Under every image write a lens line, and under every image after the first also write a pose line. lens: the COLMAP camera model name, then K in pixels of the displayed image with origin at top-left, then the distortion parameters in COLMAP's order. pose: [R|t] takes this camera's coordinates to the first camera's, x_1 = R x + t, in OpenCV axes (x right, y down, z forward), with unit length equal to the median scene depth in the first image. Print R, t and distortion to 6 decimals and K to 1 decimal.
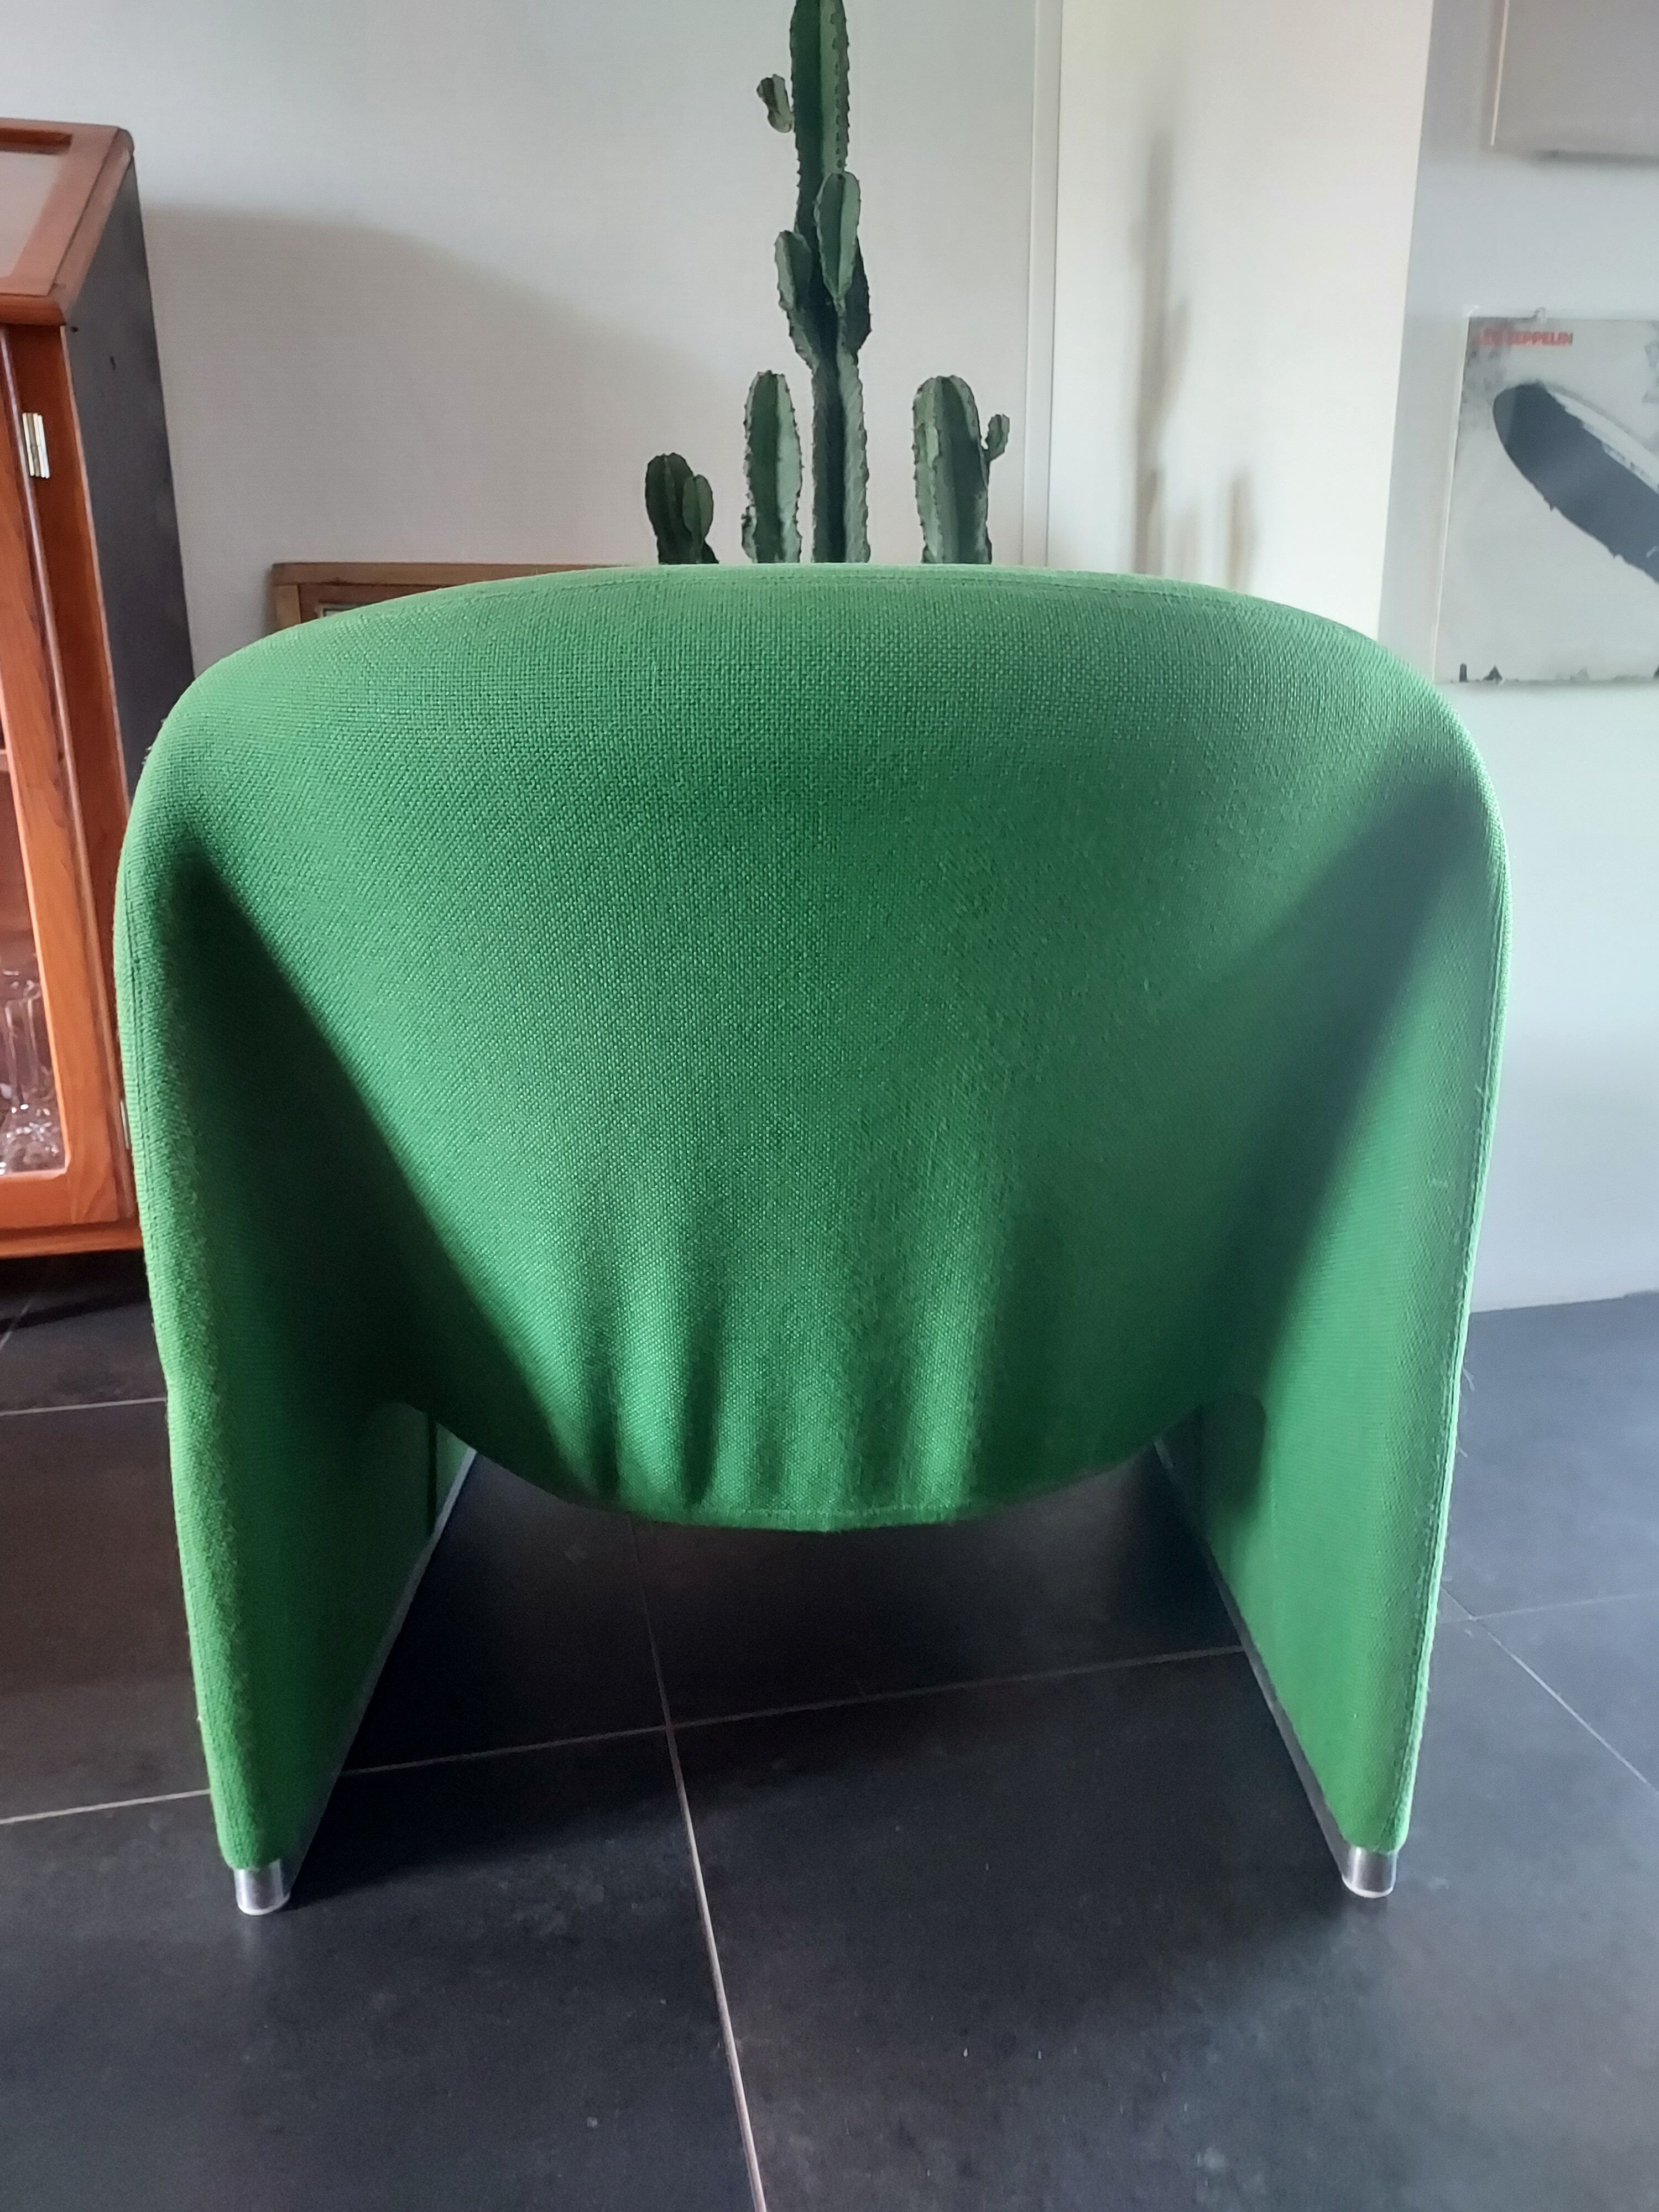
lens RADIAL K [[1575.5, 0, 829.5], [0, 1575.5, 1106.0], [0, 0, 1]] dist [0.022852, -0.010870]
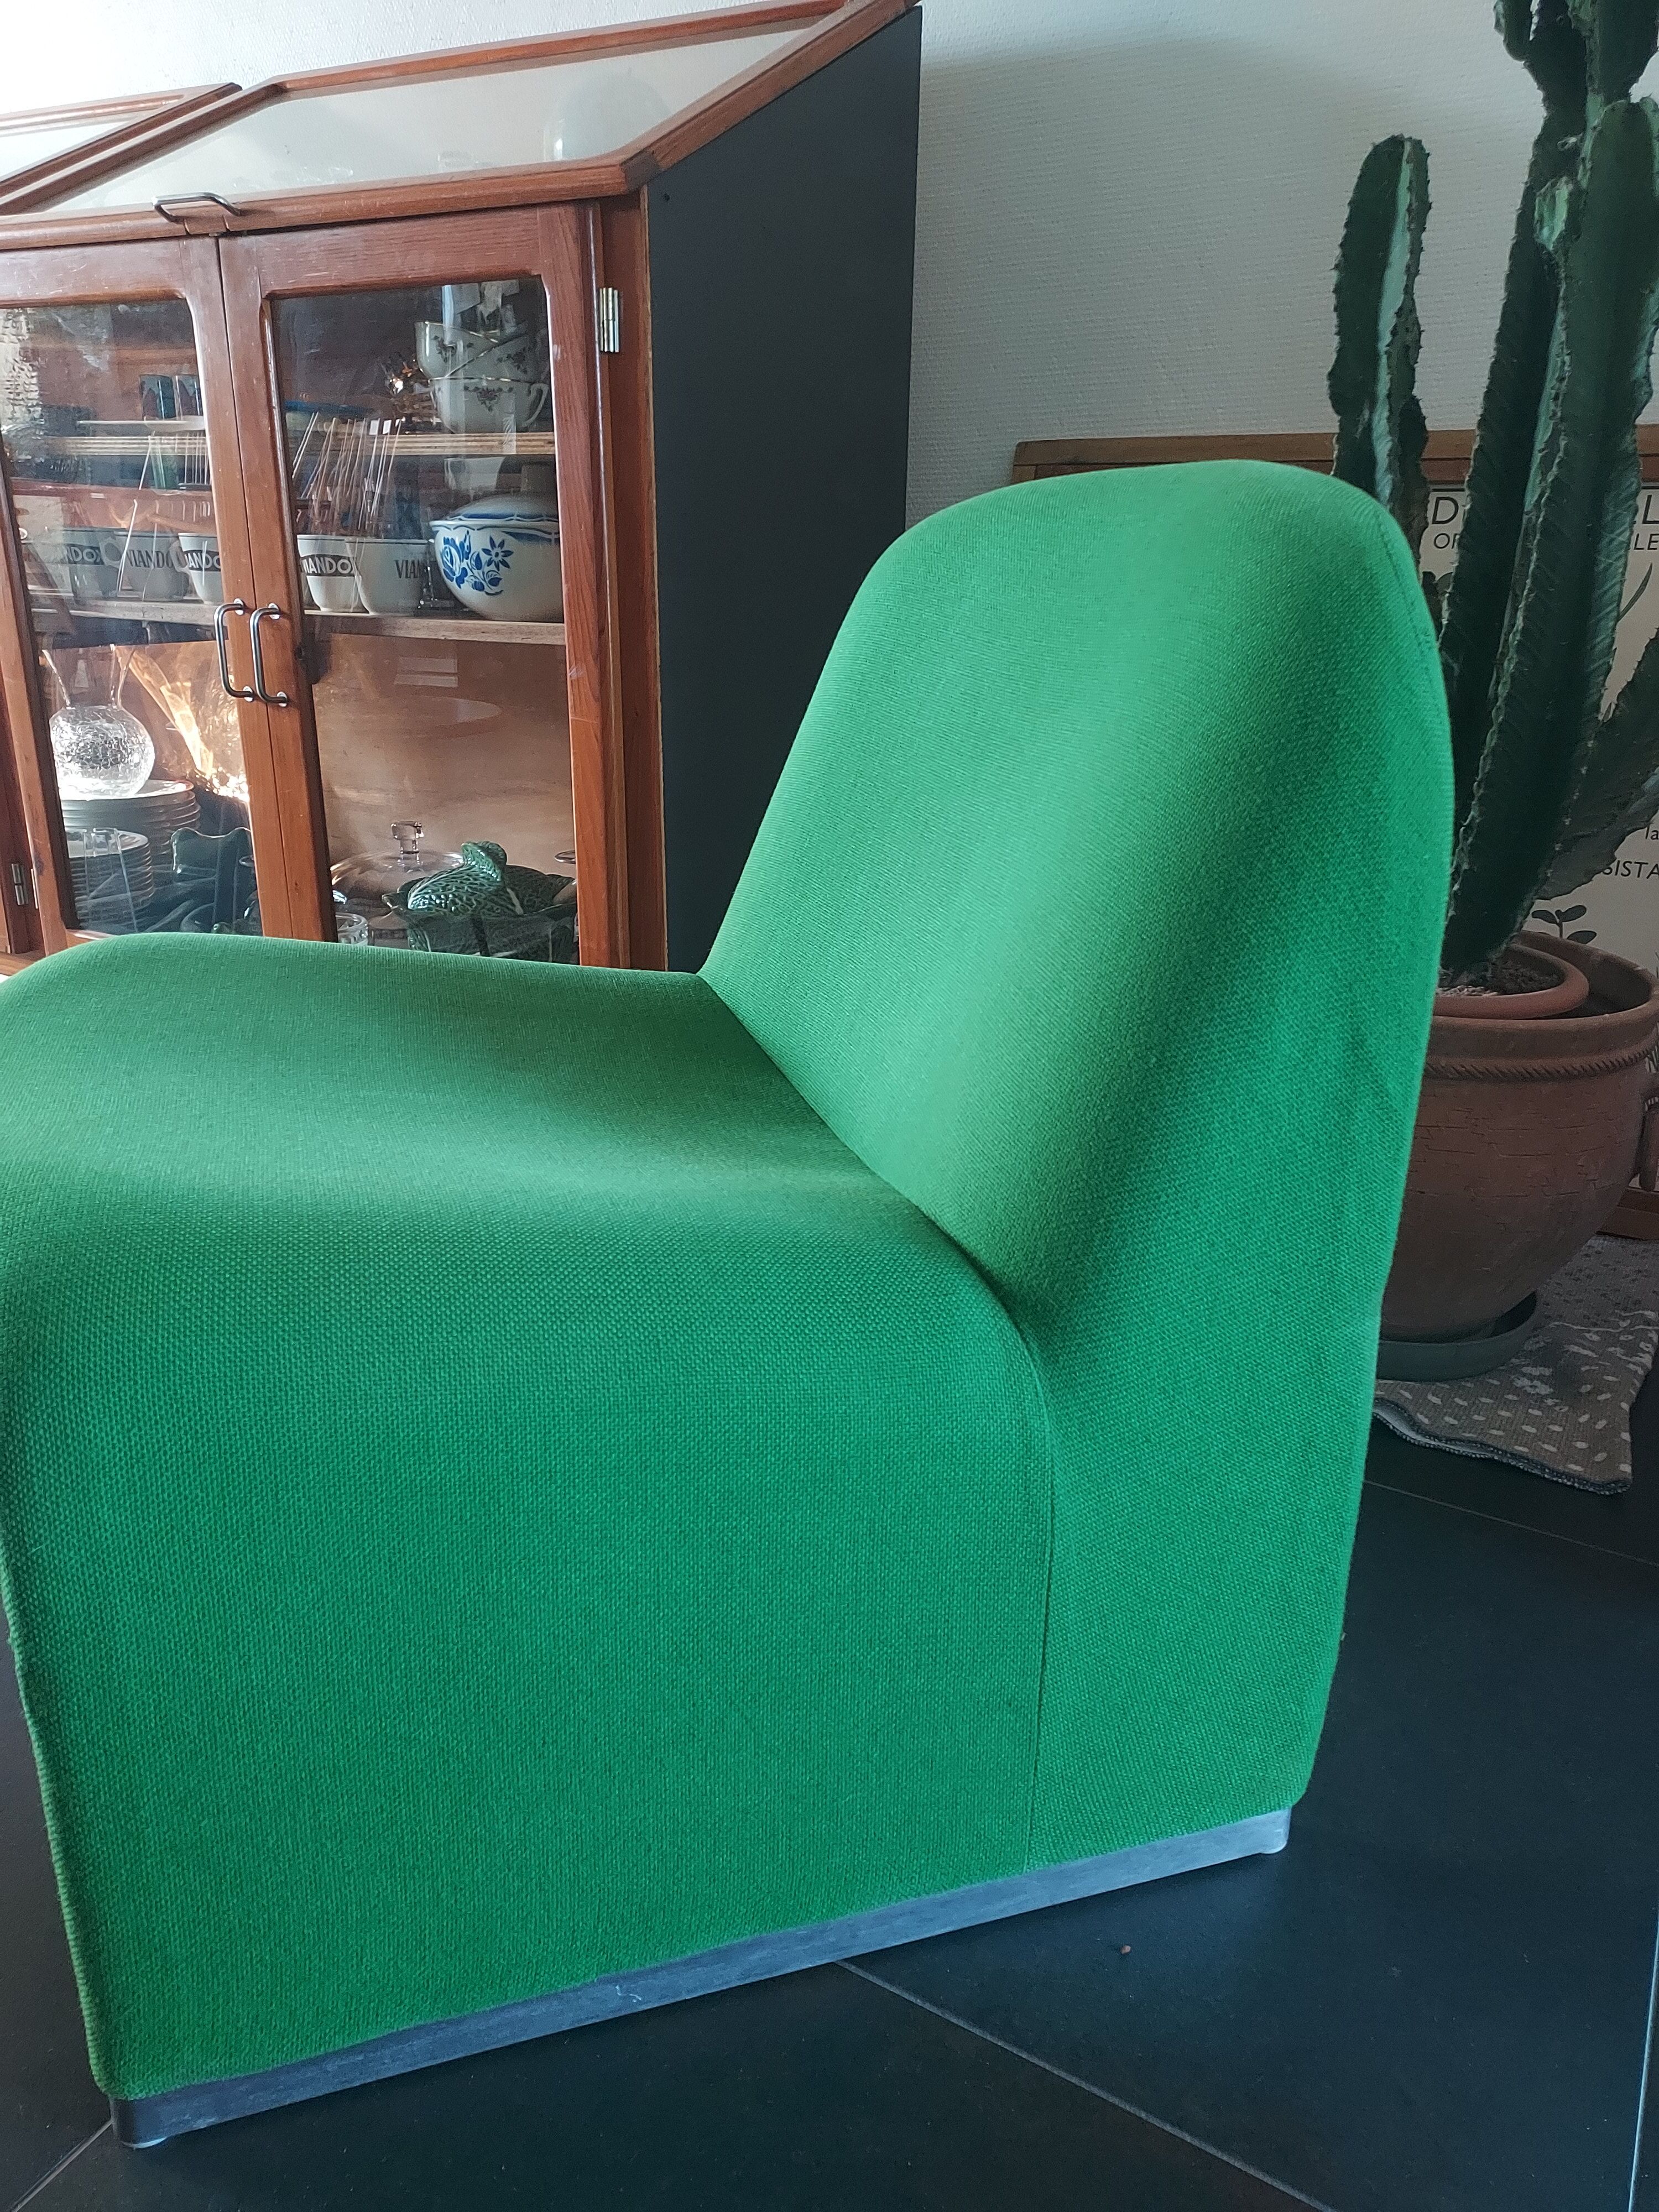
lens RADIAL K [[1575.5, 0, 829.5], [0, 1575.5, 1106.0], [0, 0, 1]] dist [0.022852, -0.010870]
pose [[0.746259, 0.237143, -0.621981, 0.314098], [-0.201082, 0.971047, 0.128971, -0.075783], [0.634557, 0.028823, 0.772338, 0.281409]]
